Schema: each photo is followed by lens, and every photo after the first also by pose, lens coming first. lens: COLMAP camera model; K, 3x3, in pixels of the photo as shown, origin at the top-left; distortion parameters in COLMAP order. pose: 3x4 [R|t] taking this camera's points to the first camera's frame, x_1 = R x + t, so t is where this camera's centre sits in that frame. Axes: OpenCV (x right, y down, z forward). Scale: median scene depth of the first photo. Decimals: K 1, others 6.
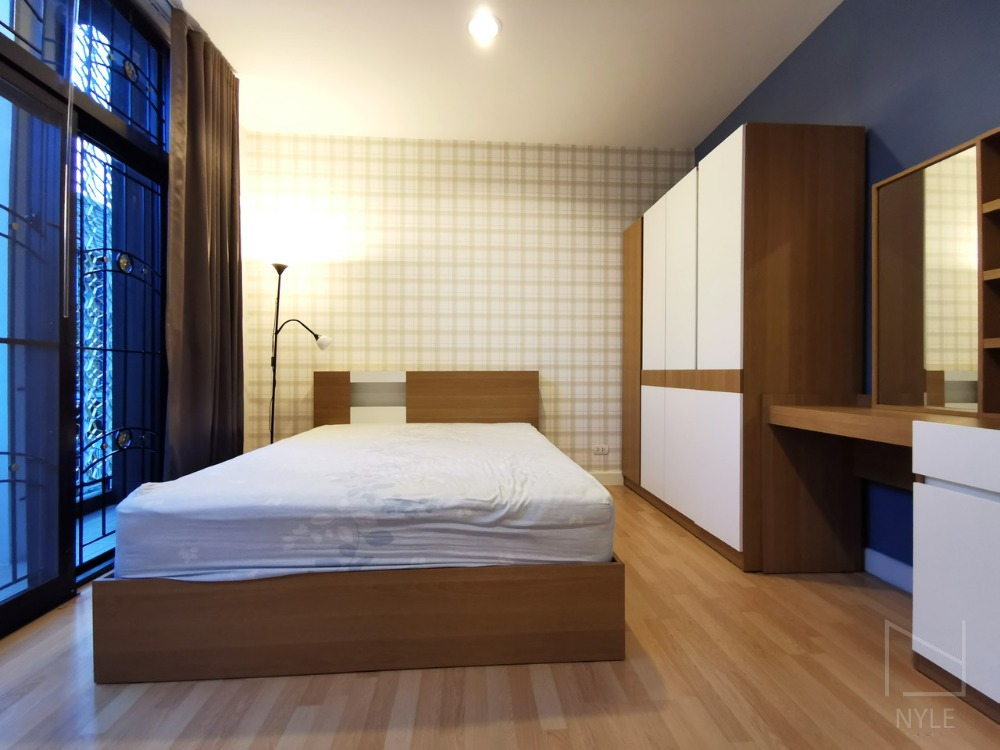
lens RADIAL K [[459.9, 0, 503.0], [0, 459.9, 374.2], [0, 0, 1]] dist [0.009818, 0.000376]
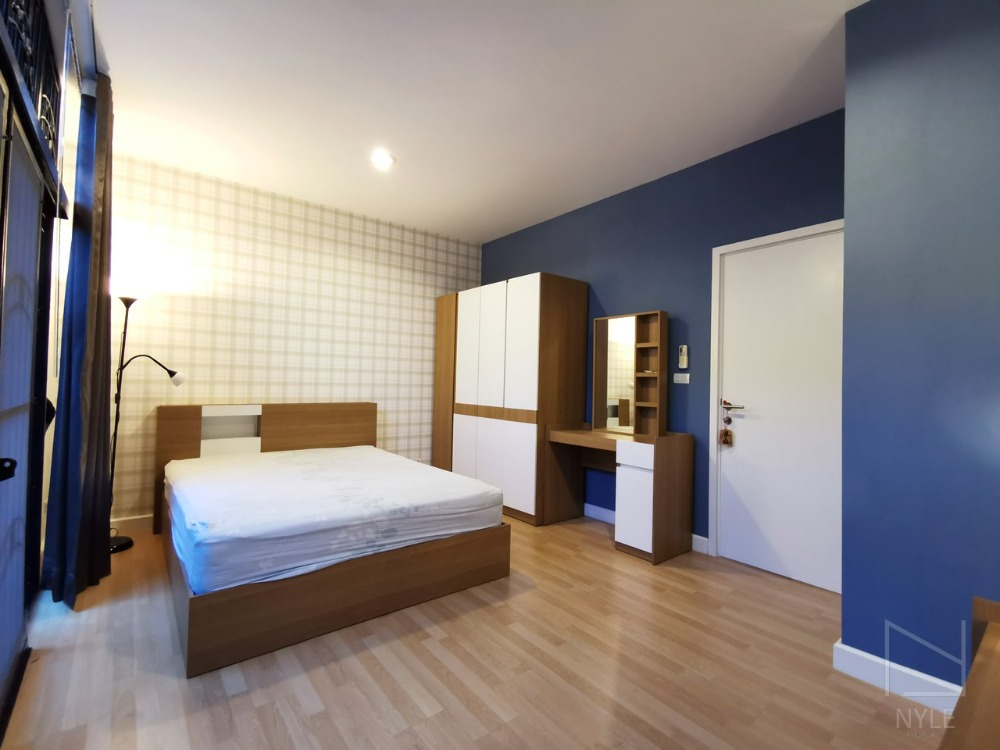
lens RADIAL K [[463.4, 0, 502.6], [0, 463.4, 374.0], [0, 0, 1]] dist [0.014034, -0.006666]
pose [[0.821589, 0.026083, 0.569484, -0.392862], [-0.019523, 0.999654, -0.017621, -0.076360], [-0.569746, 0.003359, 0.821814, -0.248388]]
